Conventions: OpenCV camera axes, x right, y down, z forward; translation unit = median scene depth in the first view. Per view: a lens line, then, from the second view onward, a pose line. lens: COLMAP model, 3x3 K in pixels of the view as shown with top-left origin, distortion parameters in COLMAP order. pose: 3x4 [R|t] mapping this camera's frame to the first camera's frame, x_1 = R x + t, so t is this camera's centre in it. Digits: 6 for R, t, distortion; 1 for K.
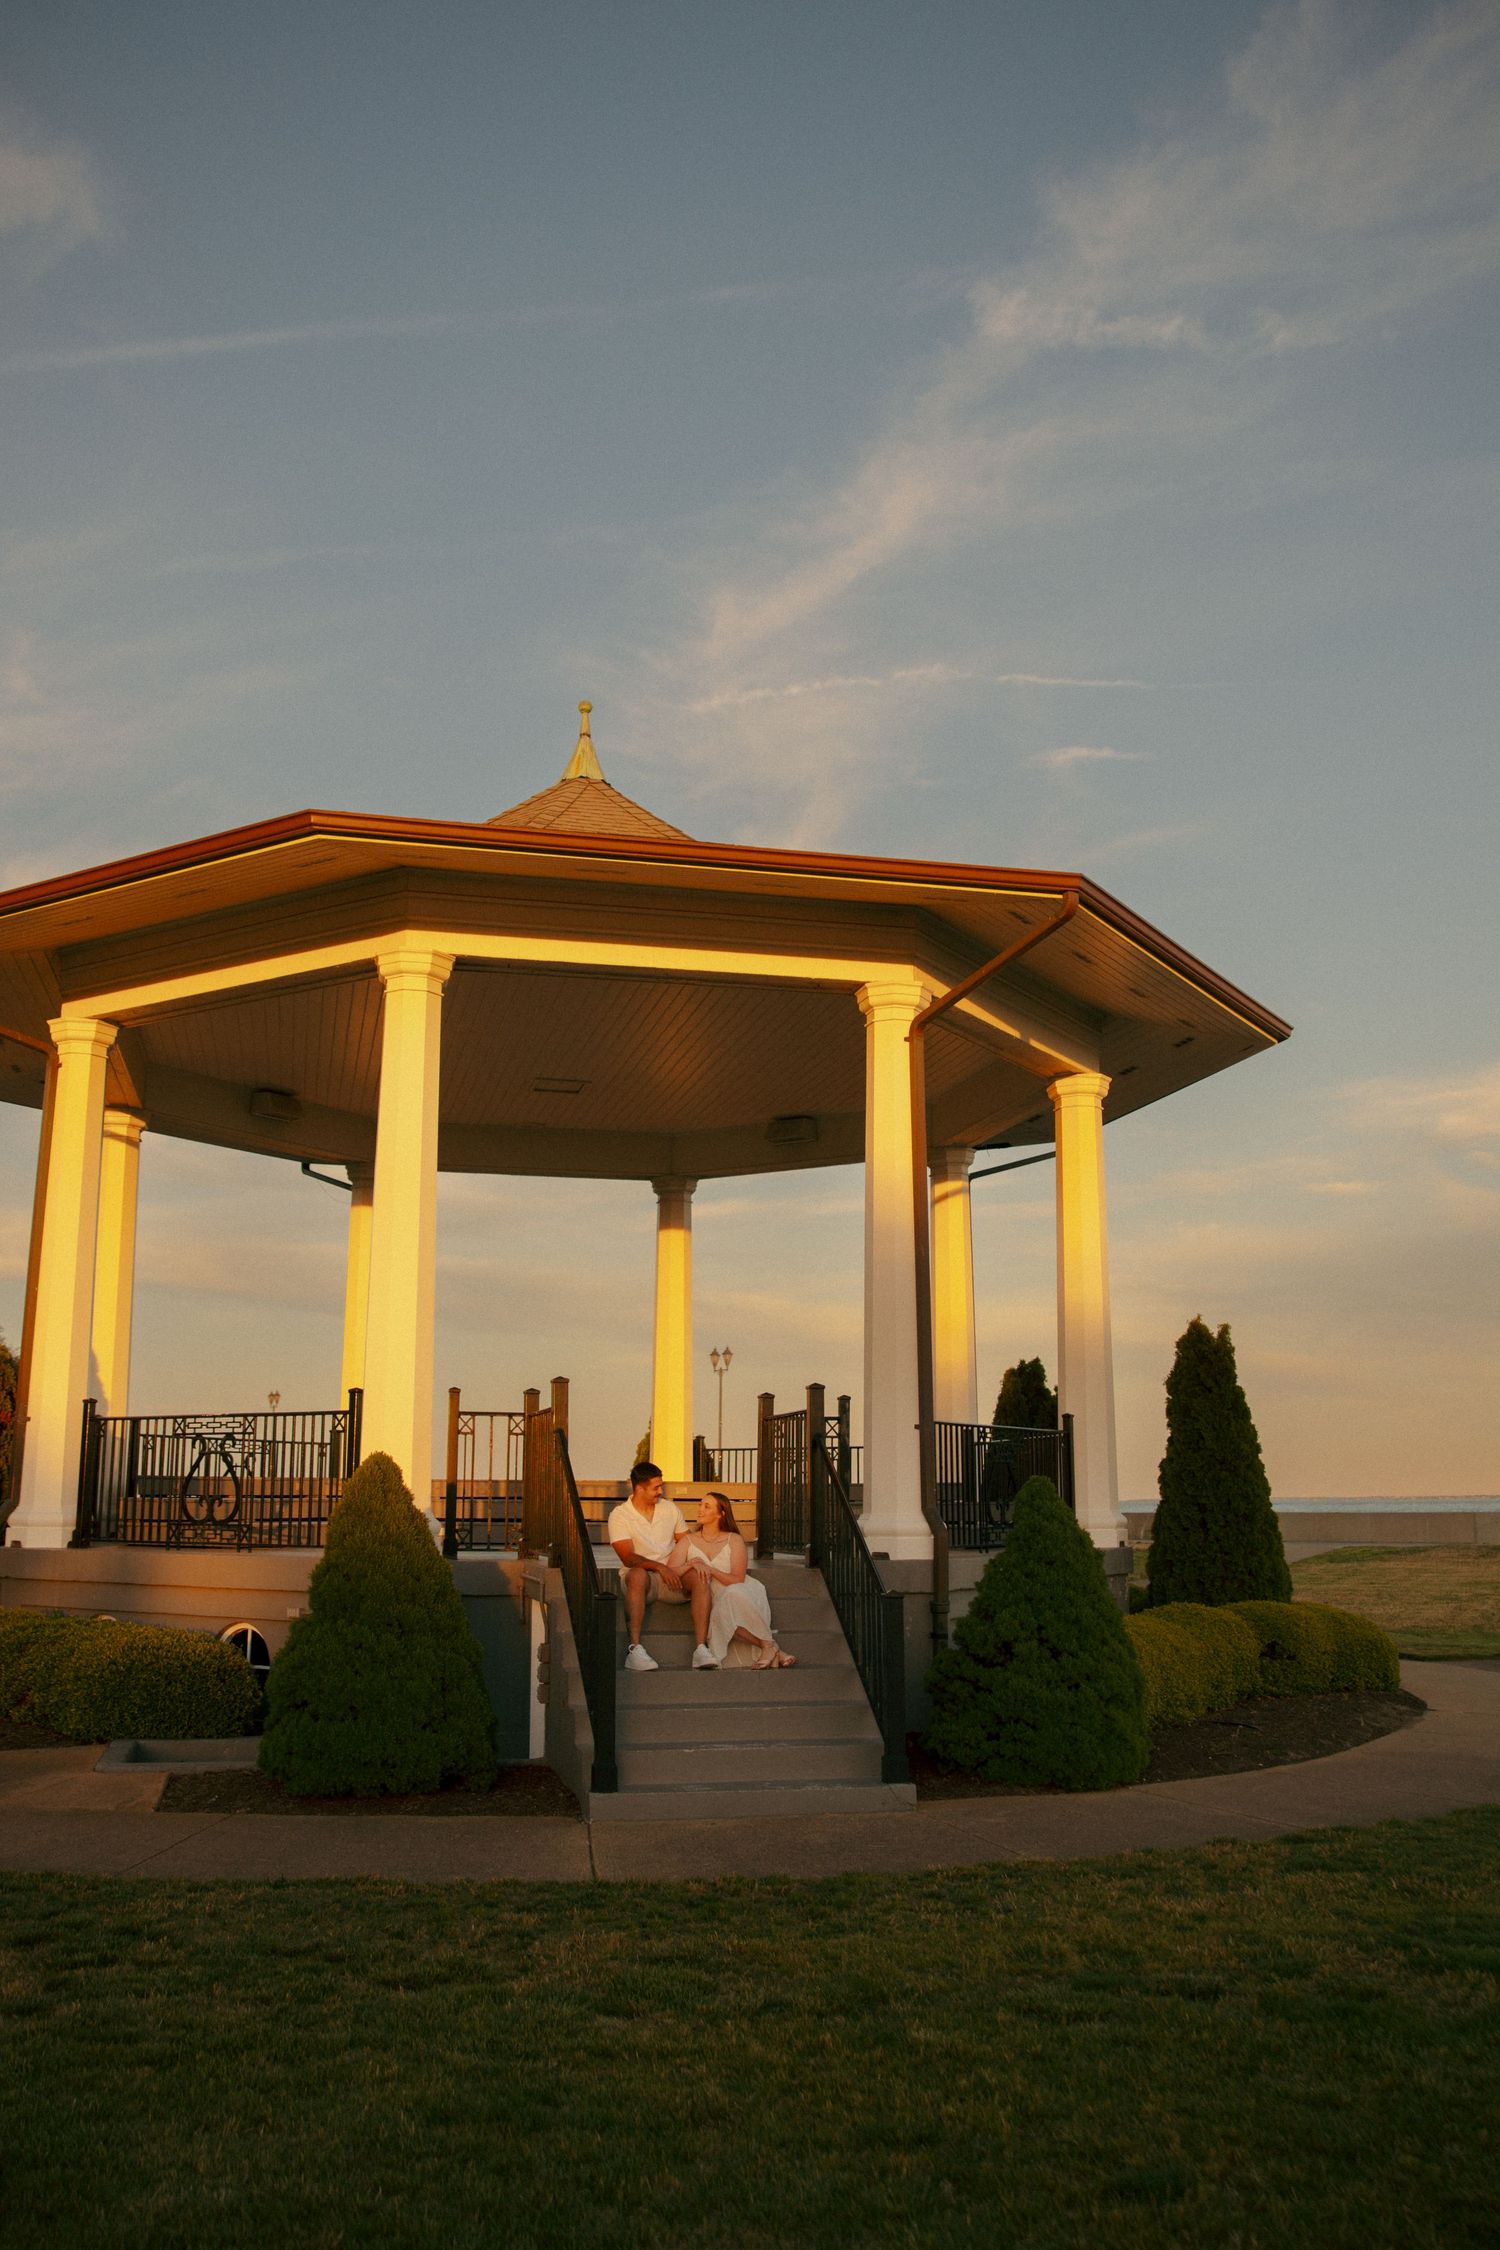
lens RADIAL K [[1792.5, 0, 750.0], [0, 1792.5, 1125.0], [0, 0, 1]] dist [-0.113461, 0.000647]
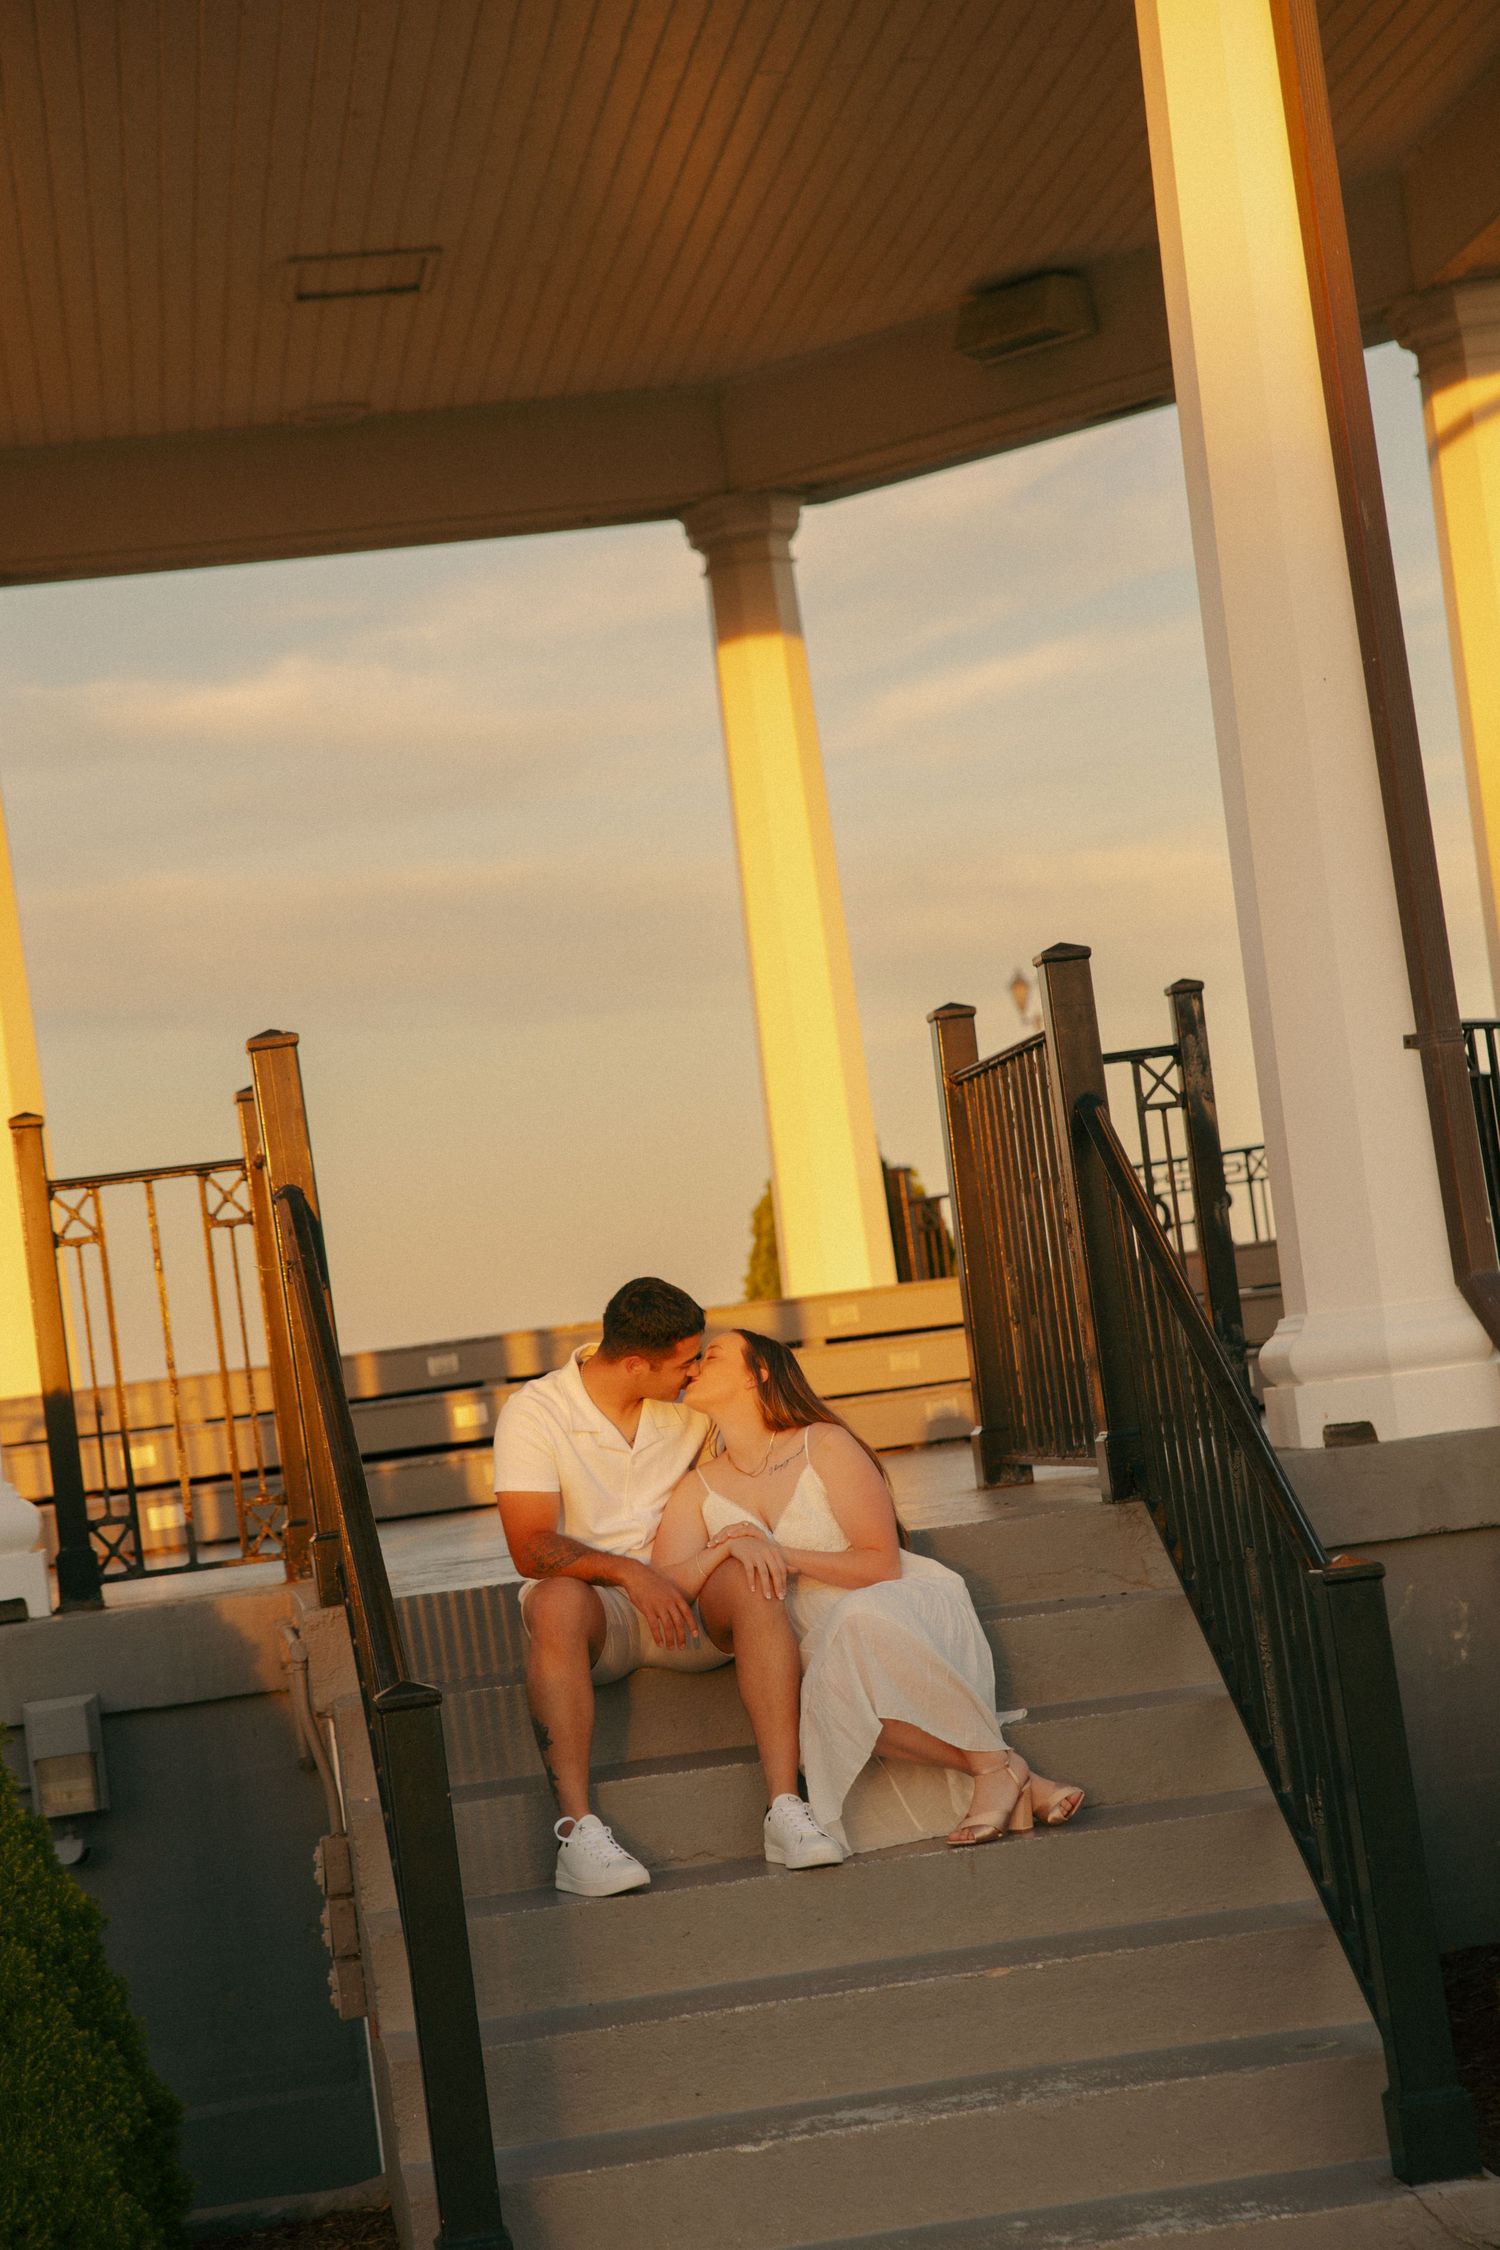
lens RADIAL K [[4156.9, 0, 750.0], [0, 4156.9, 1125.0], [0, 0, 1]] dist [0.147146, -0.057817]
pose [[0.986492, -0.135414, -0.092174, 0.045008], [0.148177, 0.977561, 0.149725, 0.053144], [0.069831, -0.161361, 0.984422, 0.237944]]
